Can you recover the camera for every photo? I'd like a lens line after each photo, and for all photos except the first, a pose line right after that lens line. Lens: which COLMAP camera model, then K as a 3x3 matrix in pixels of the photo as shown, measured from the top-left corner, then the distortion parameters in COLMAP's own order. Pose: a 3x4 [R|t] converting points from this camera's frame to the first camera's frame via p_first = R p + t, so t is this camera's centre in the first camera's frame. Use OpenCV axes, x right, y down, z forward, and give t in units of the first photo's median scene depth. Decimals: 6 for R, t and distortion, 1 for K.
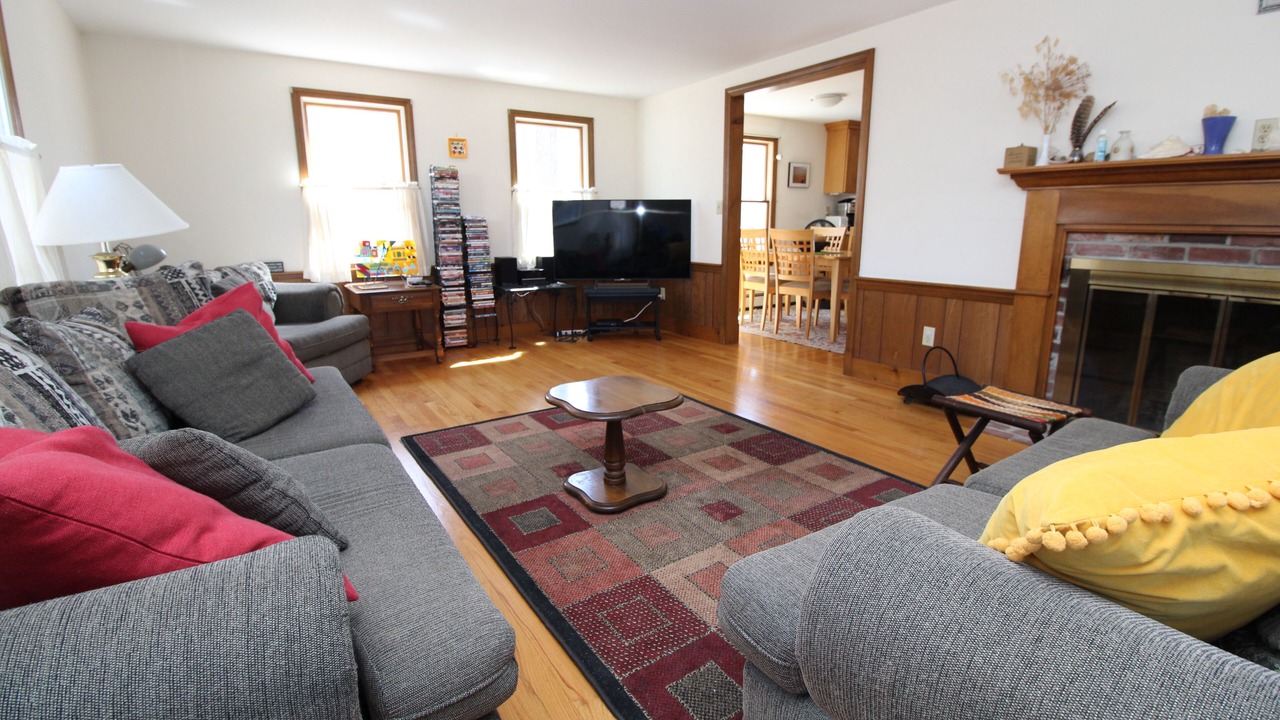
lens RADIAL K [[599.3, 0, 642.9], [0, 599.3, 350.9], [0, 0, 1]] dist [0.001036, -0.013467]
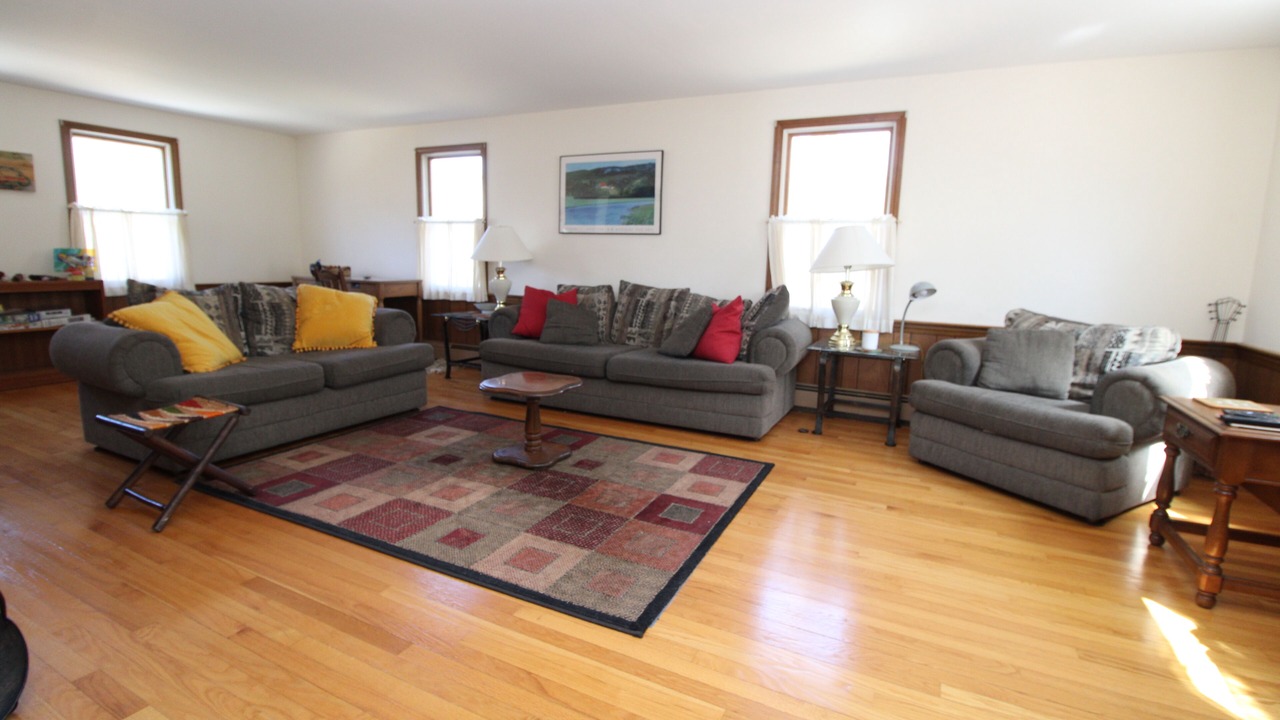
lens RADIAL K [[599.3, 0, 642.9], [0, 599.3, 350.9], [0, 0, 1]] dist [0.001036, -0.013467]
pose [[-0.867918, 0.055703, -0.493575, 0.298145], [-0.127546, 0.935379, 0.329845, -0.351890], [0.480053, 0.349232, -0.804728, 1.642340]]
